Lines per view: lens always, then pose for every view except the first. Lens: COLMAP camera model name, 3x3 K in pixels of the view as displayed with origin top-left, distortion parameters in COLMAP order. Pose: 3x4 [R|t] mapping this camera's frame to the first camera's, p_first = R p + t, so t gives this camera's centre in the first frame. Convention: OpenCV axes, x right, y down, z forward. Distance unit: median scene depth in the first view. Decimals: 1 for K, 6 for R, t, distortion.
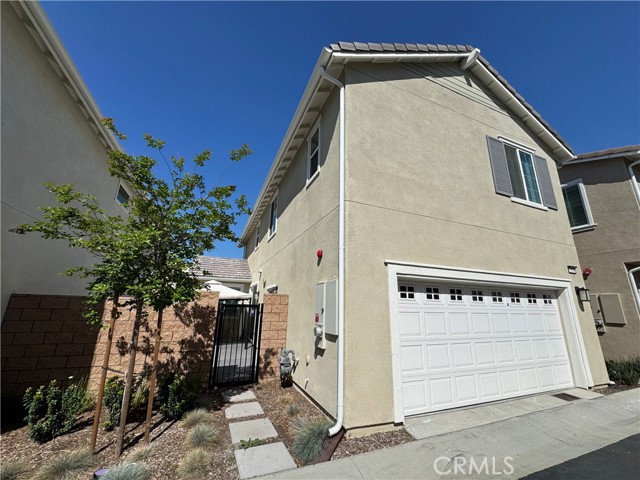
lens RADIAL K [[255.1, 0, 322.7], [0, 255.1, 239.8], [0, 0, 1]] dist [-0.002818, 0.000853]
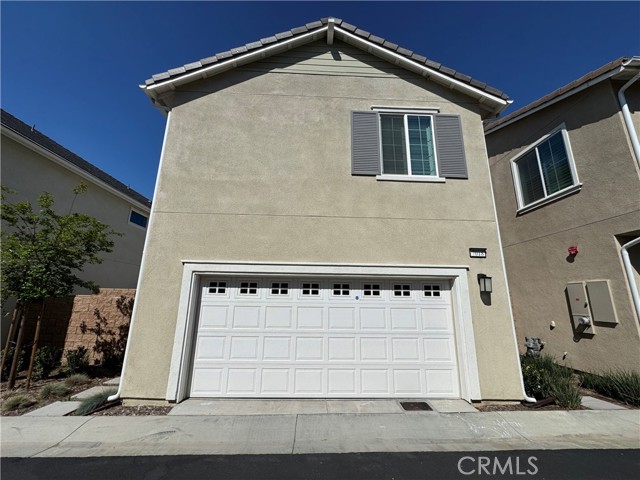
lens RADIAL K [[255.1, 0, 324.2], [0, 255.1, 239.5], [0, 0, 1]] dist [-0.002818, 0.000853]
pose [[0.935353, -0.086724, -0.342920, 0.930308], [0.095288, 0.995416, 0.008169, 0.029583], [0.340639, -0.040317, 0.939329, 0.115808]]
